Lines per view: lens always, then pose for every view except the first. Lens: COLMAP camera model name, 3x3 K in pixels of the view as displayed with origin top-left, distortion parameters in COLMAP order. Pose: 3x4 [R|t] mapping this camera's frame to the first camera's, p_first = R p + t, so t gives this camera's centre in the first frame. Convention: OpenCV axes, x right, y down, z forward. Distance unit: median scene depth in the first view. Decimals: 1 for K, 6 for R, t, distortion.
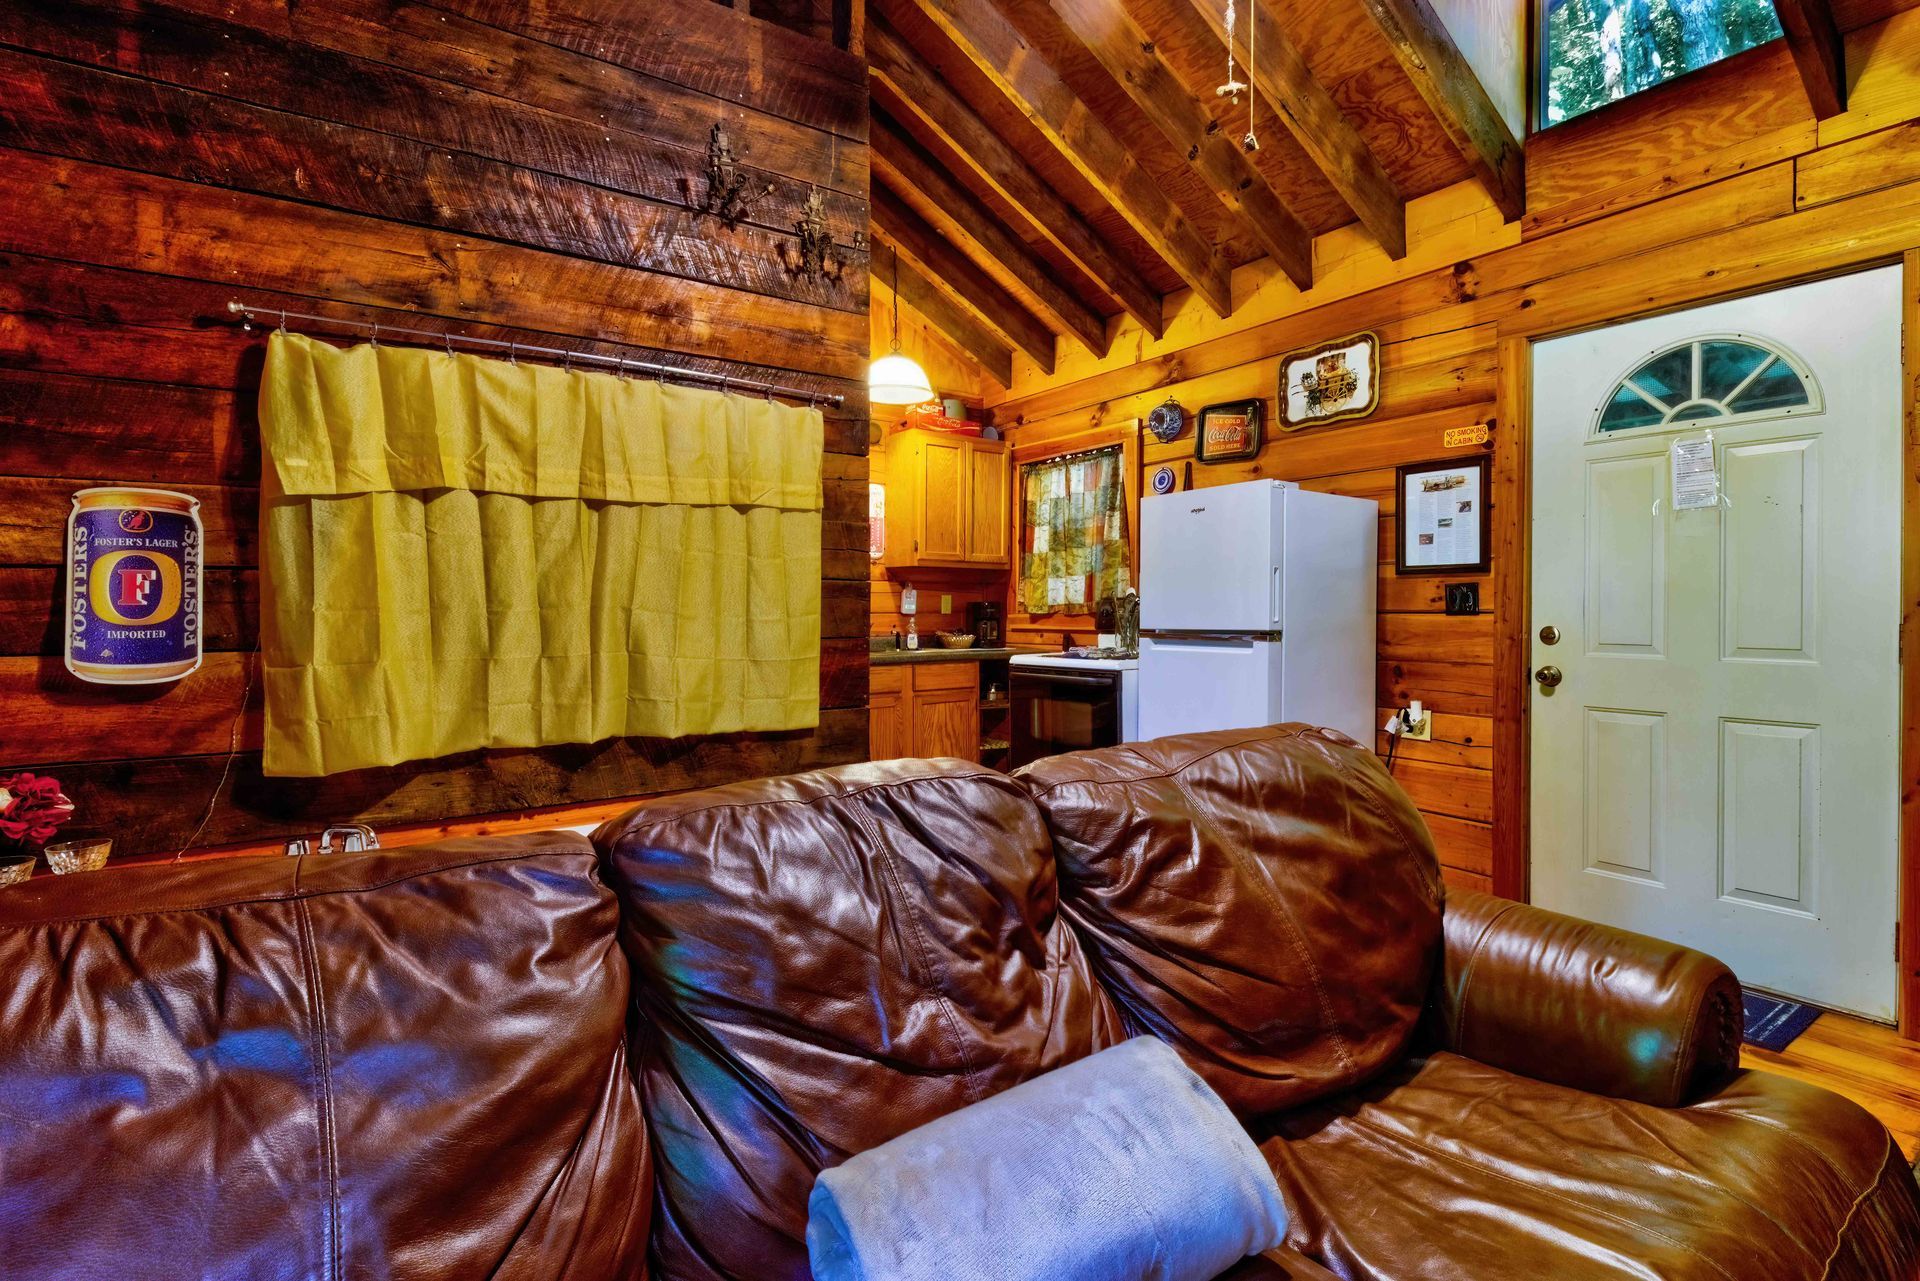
lens RADIAL K [[921.5, 0, 989.0], [0, 921.5, 611.3], [0, 0, 1]] dist [0.027366, -0.016968]
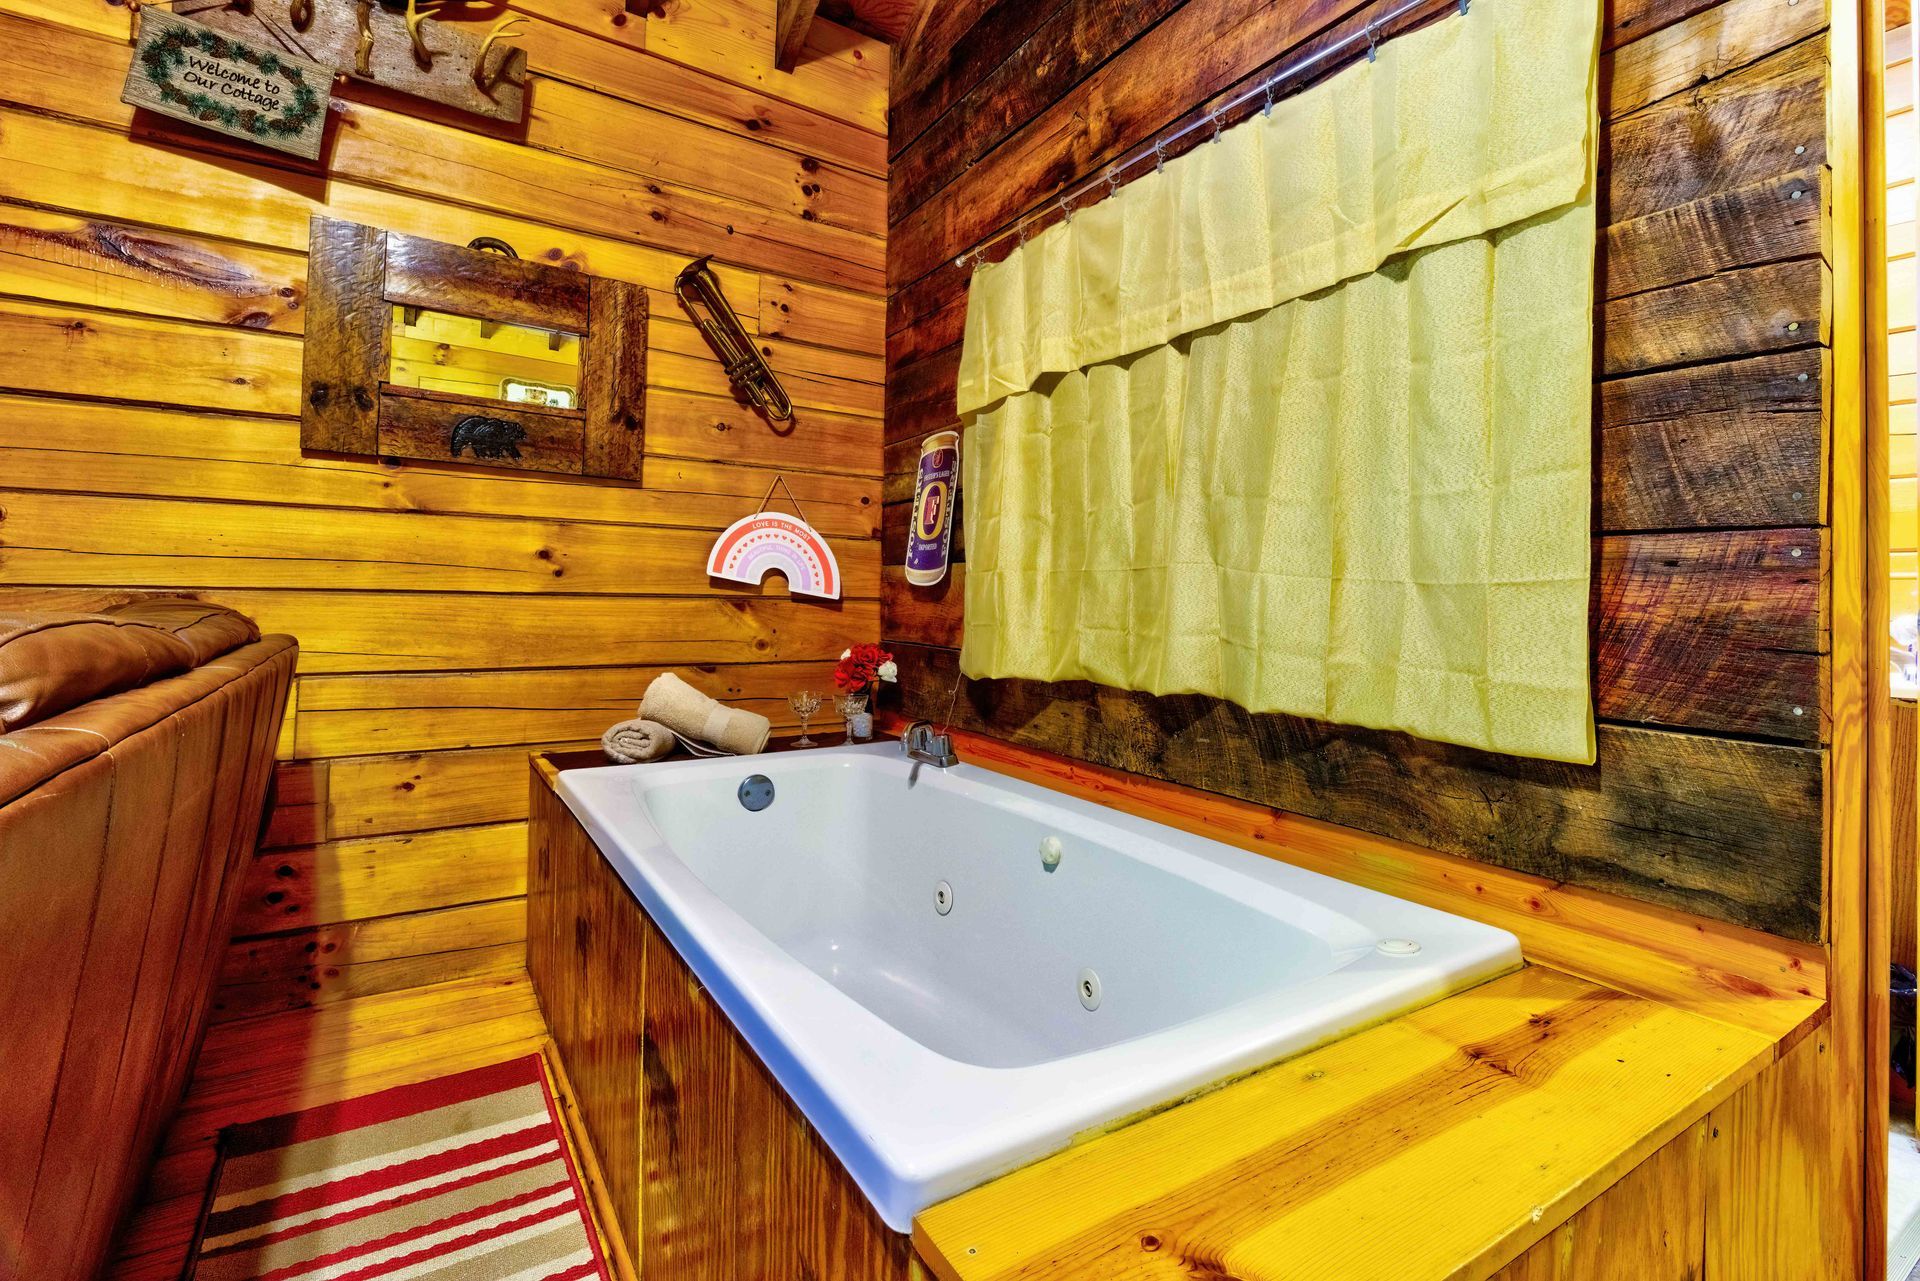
lens RADIAL K [[883.8, 0, 974.4], [0, 883.8, 579.8], [0, 0, 1]] dist [0.022594, -0.017540]
pose [[-0.050353, -0.021829, -0.998493, 0.191941], [-0.024247, 0.999493, -0.020628, 0.062289], [0.998437, 0.023171, -0.050856, 0.756865]]
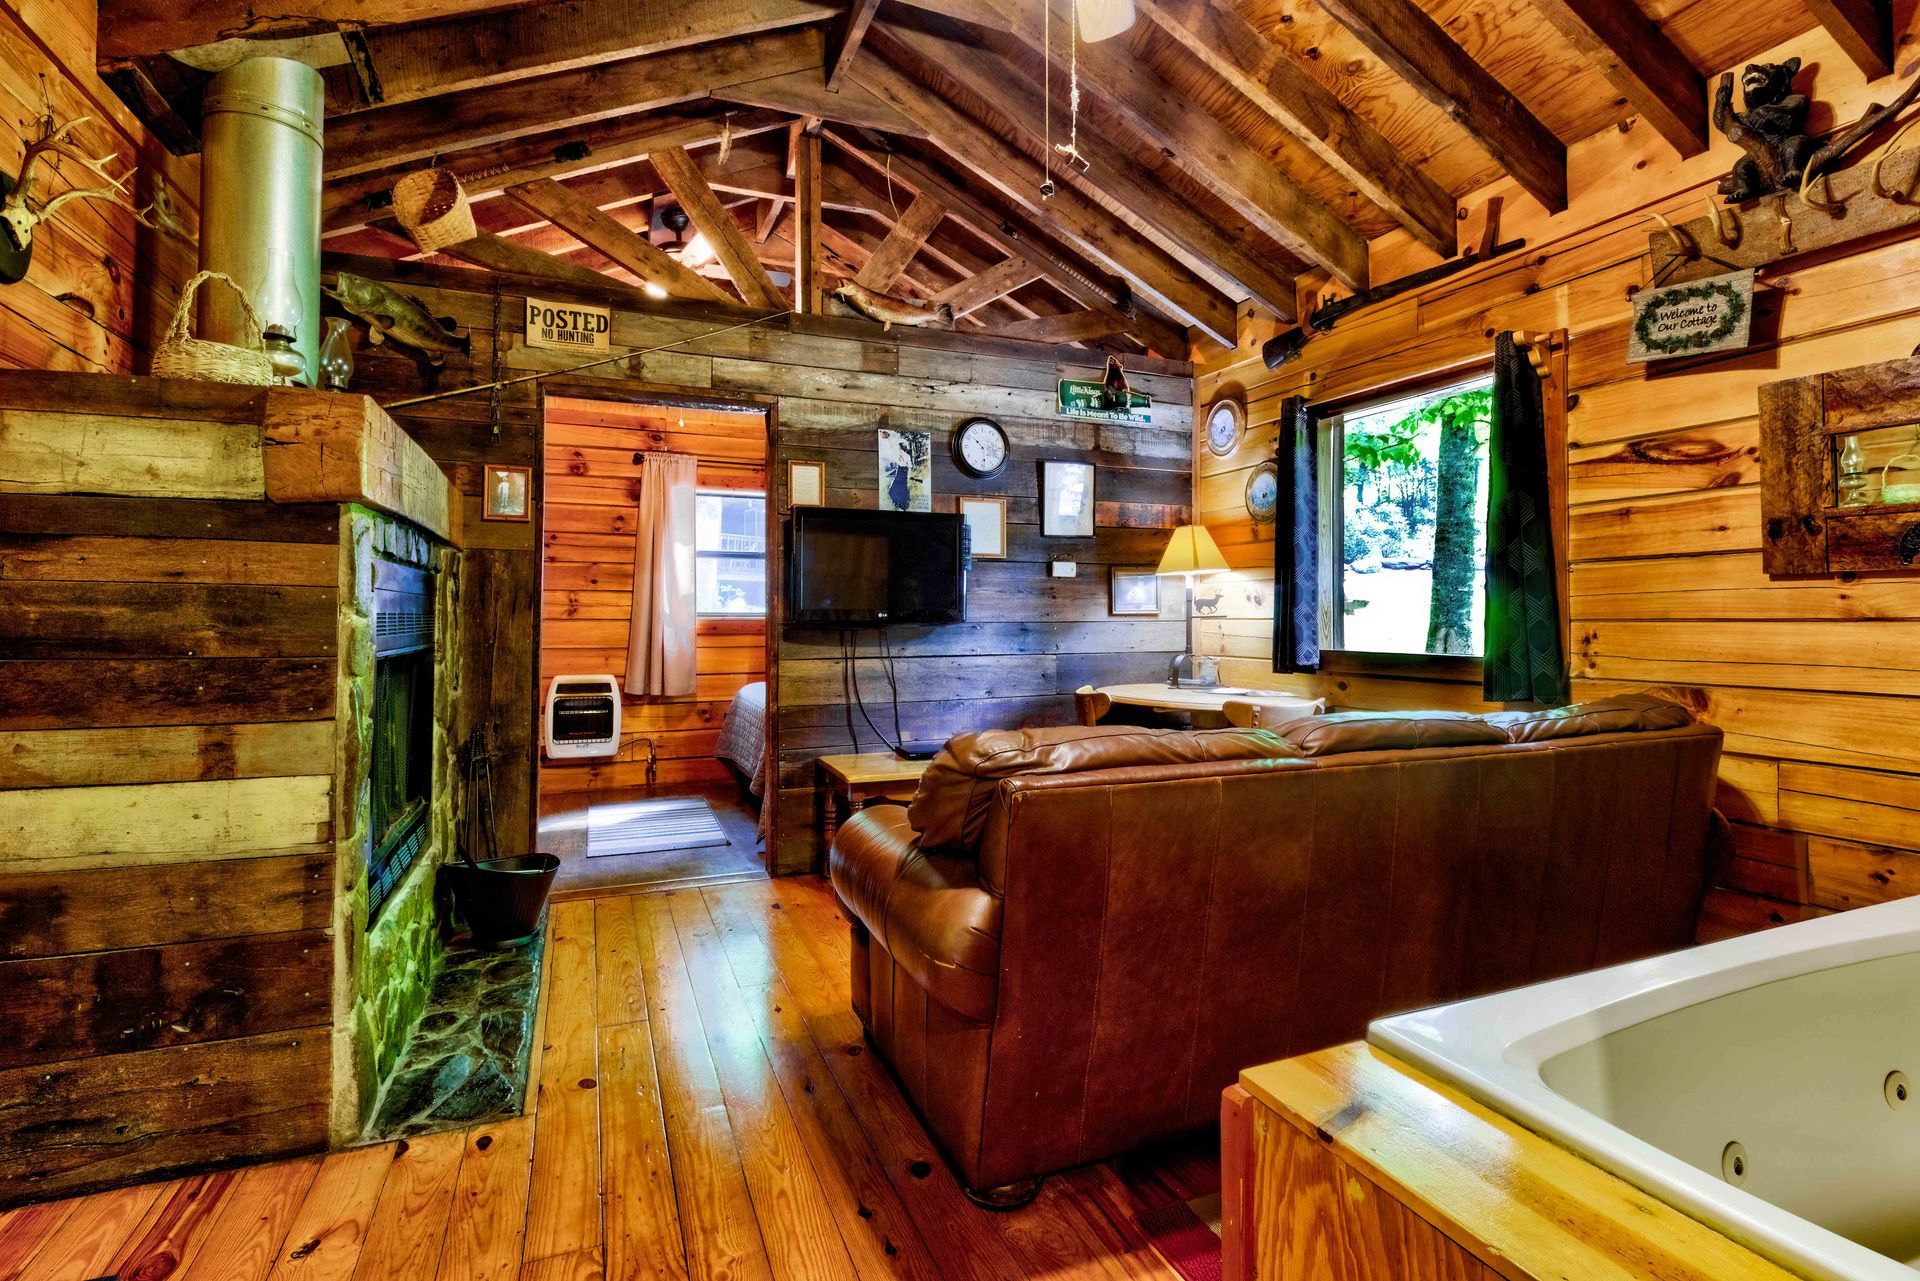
lens RADIAL K [[888.8, 0, 960.3], [0, 888.8, 597.4], [0, 0, 1]] dist [0.002984, -0.008786]
pose [[-0.968336, 0.009823, 0.249456, 0.071595], [0.004953, 0.999785, -0.020143, -0.003048], [-0.249601, -0.018269, -0.968177, 1.192910]]
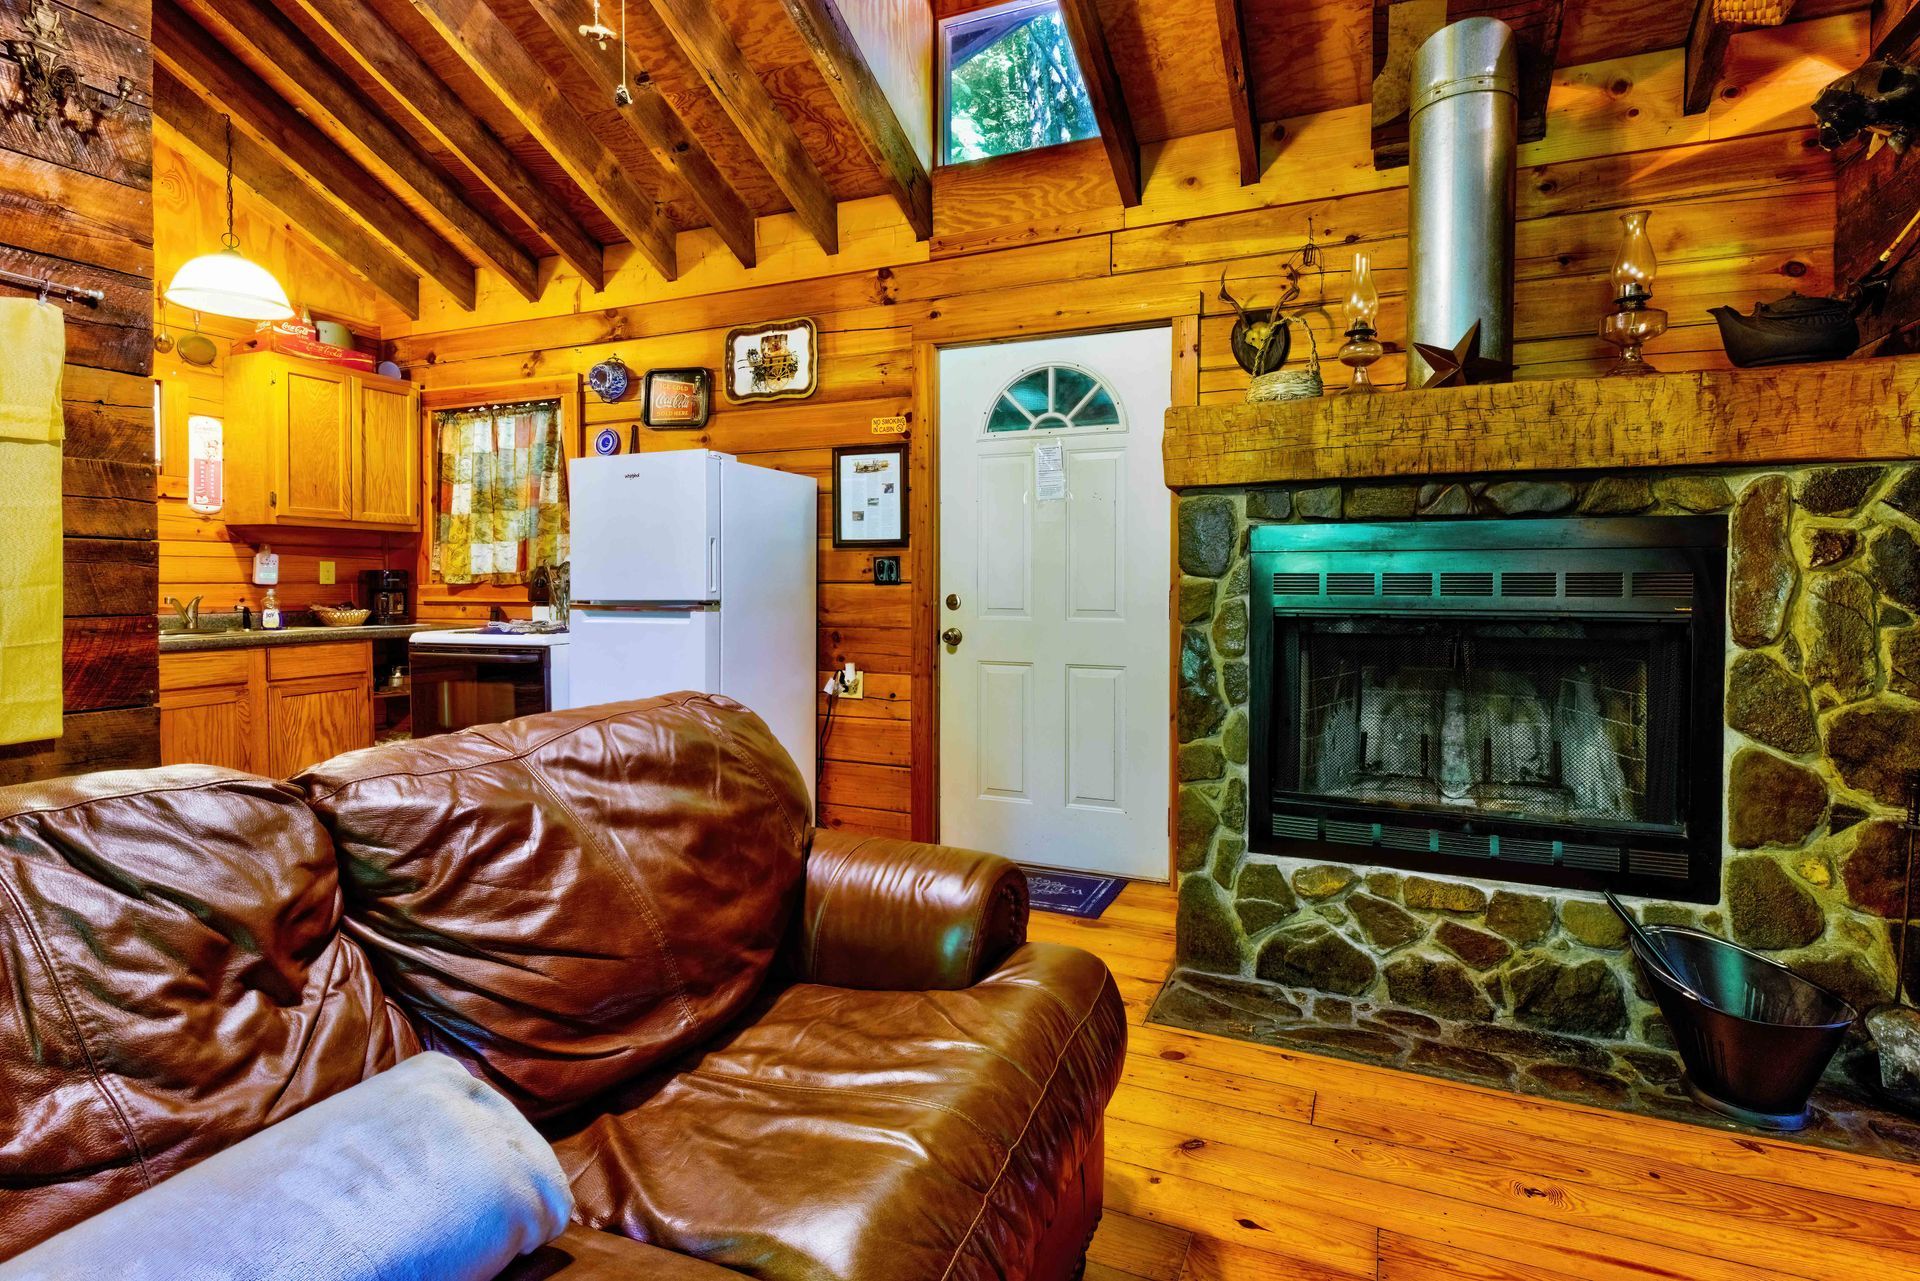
lens RADIAL K [[916.5, 0, 984.7], [0, 916.5, 594.2], [0, 0, 1]] dist [0.028789, -0.017280]
pose [[0.852479, -0.006703, 0.522718, 0.037711], [-0.000396, 0.999909, 0.013469, 0.000622], [-0.522761, -0.011689, 0.852399, -0.009478]]
